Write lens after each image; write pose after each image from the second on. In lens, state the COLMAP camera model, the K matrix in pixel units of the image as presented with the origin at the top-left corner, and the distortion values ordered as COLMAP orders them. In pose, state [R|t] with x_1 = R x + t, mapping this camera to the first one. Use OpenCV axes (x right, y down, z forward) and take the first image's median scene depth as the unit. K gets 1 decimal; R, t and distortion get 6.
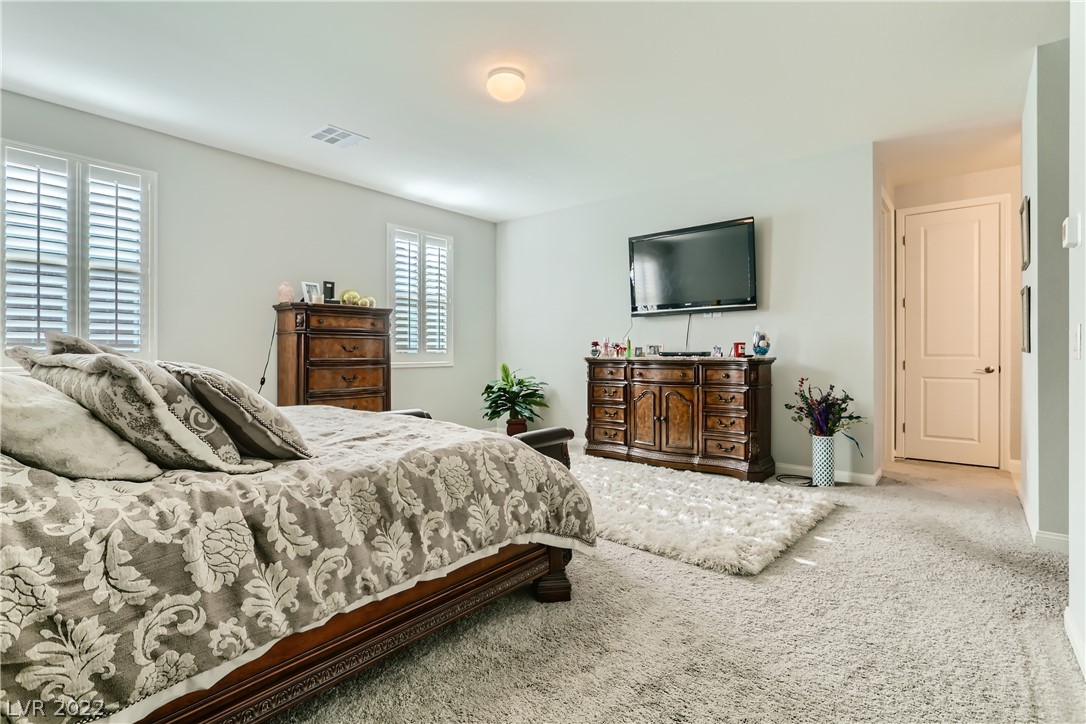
lens RADIAL K [[534.0, 0, 537.0], [0, 534.0, 355.2], [0, 0, 1]] dist [-0.000931, 0.000952]
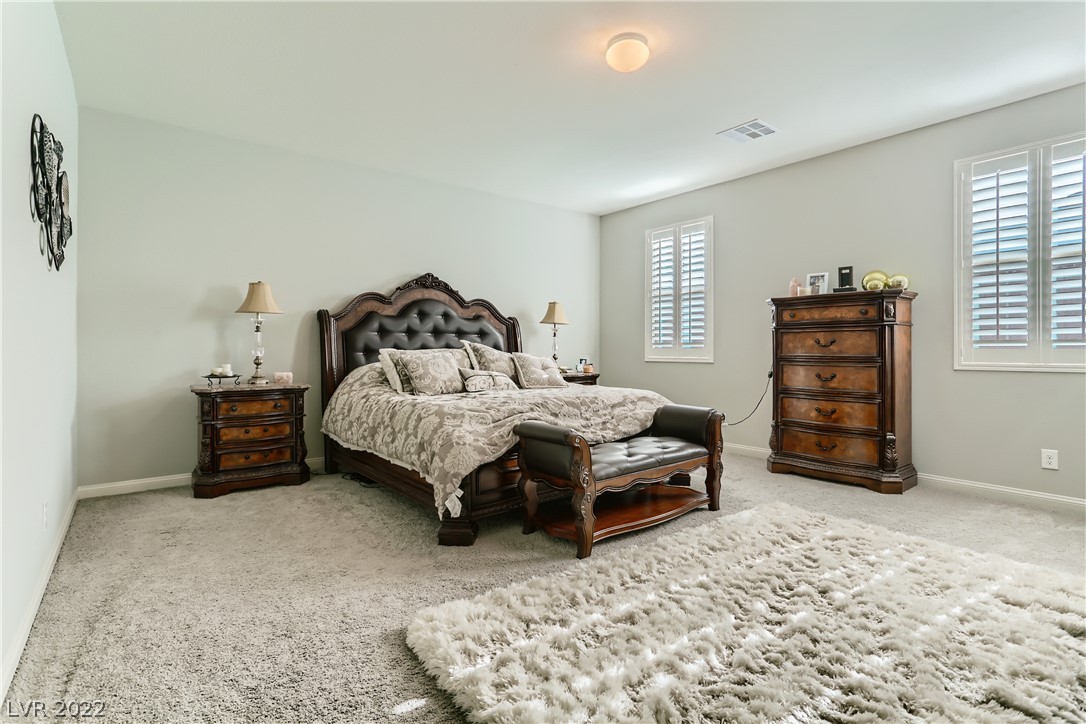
lens RADIAL K [[534.0, 0, 537.0], [0, 534.0, 355.2], [0, 0, 1]] dist [-0.000931, 0.000952]
pose [[-0.192148, 0.007354, -0.981338, 0.567815], [-0.000689, 0.999971, 0.007629, 0.001172], [0.981366, 0.002142, -0.192137, 0.667185]]
